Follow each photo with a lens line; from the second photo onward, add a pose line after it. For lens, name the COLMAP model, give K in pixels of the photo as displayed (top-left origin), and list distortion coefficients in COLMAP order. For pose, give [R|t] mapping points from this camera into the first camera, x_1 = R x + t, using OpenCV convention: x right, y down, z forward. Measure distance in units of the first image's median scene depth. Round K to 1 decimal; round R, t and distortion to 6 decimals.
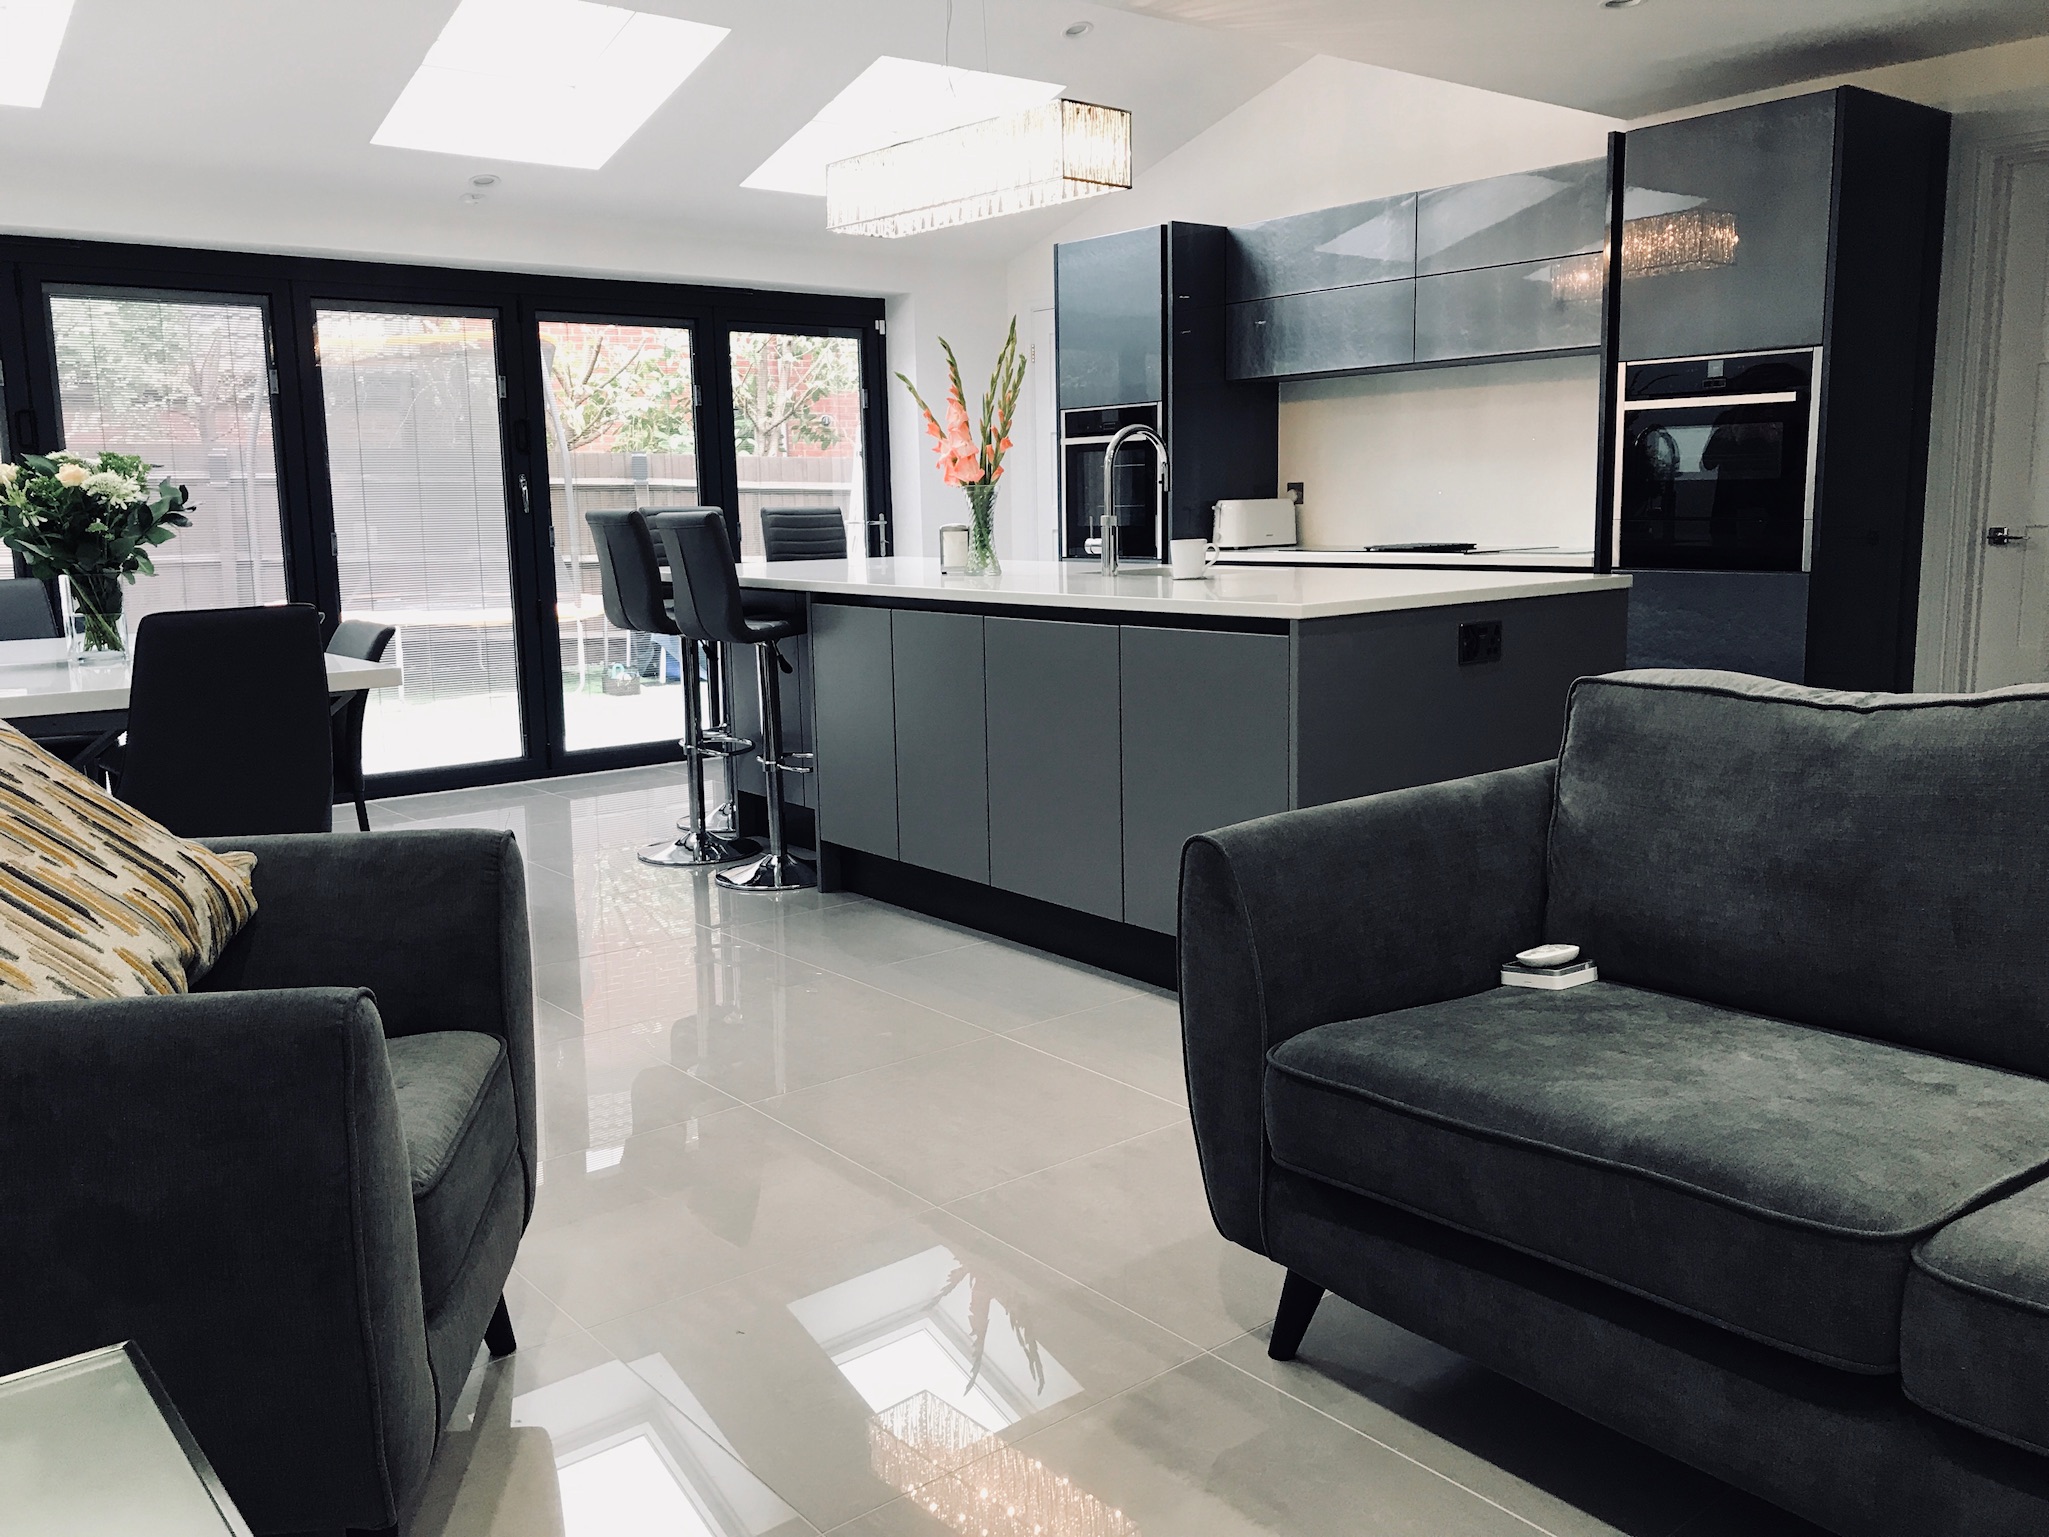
lens RADIAL K [[1667.1, 0, 1028.6], [0, 1667.1, 720.9], [0, 0, 1]] dist [0.169592, -0.403549]
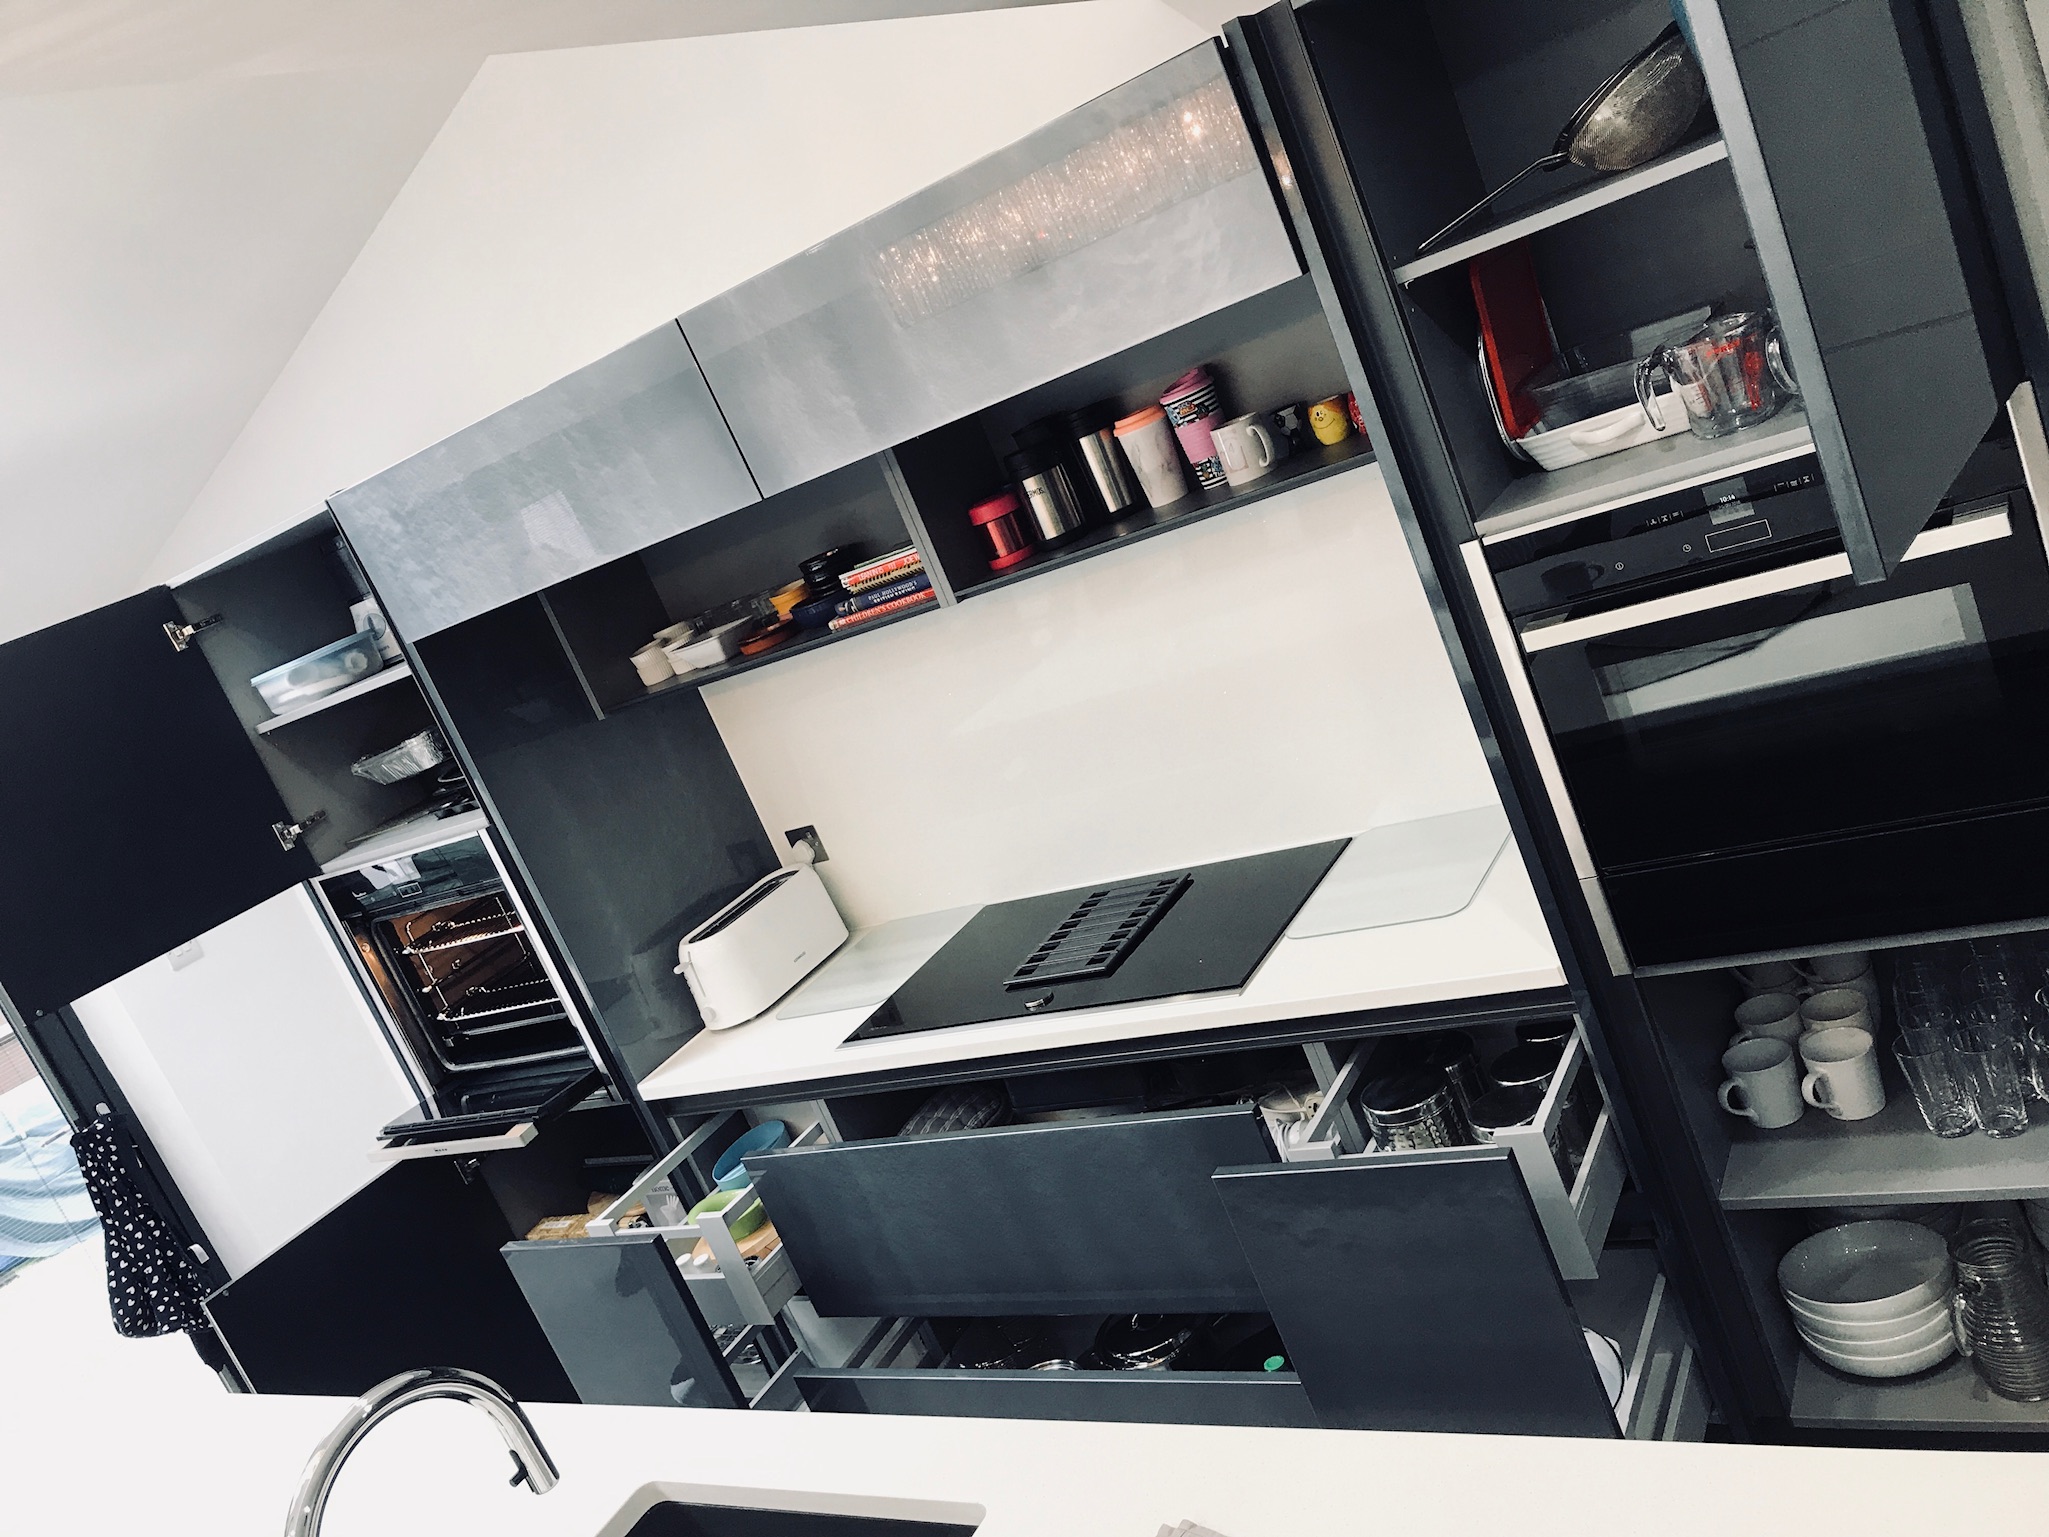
lens RADIAL K [[1667.1, 0, 1028.6], [0, 1667.1, 720.9], [0, 0, 1]] dist [0.169592, -0.403549]
pose [[0.872088, -0.417782, 0.254795, 0.103678], [0.414551, 0.907408, 0.068973, -0.181939], [-0.260019, 0.045475, 0.964532, 0.478408]]
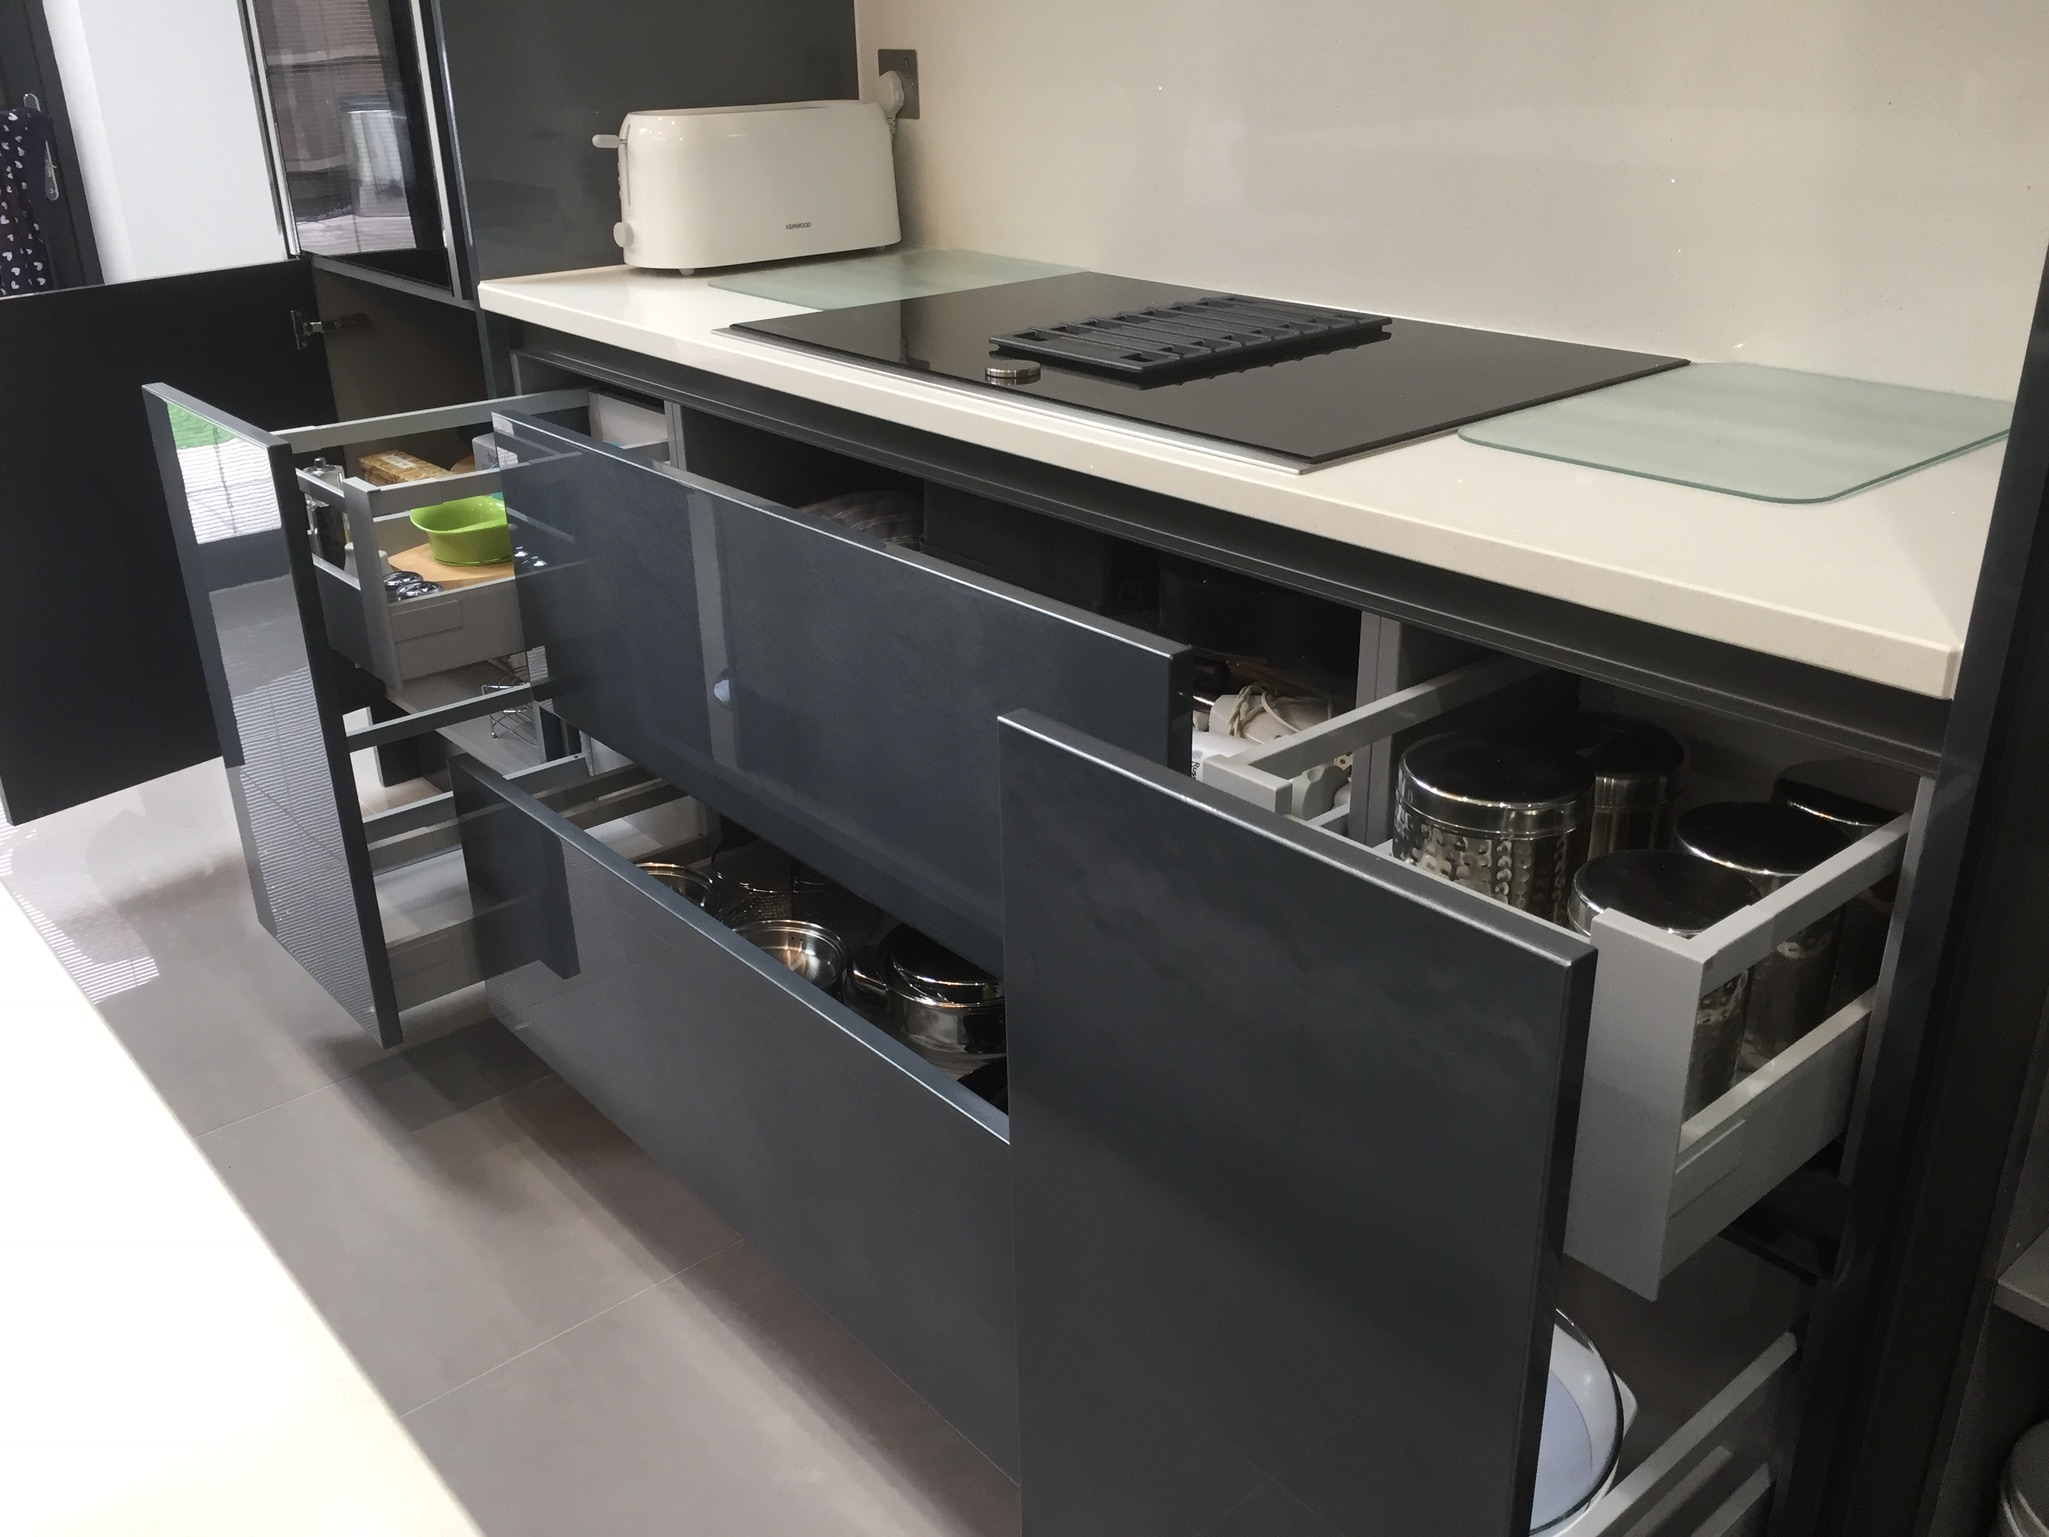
lens RADIAL K [[1754.9, 0, 1024.0], [0, 1754.9, 737.8], [0, 0, 1]] dist [0.010269, 0.000871]
pose [[0.999925, -0.012017, -0.002325, 0.186411], [0.012213, 0.966710, 0.255583, -0.100511], [-0.000824, -0.255592, 0.966784, 0.639273]]
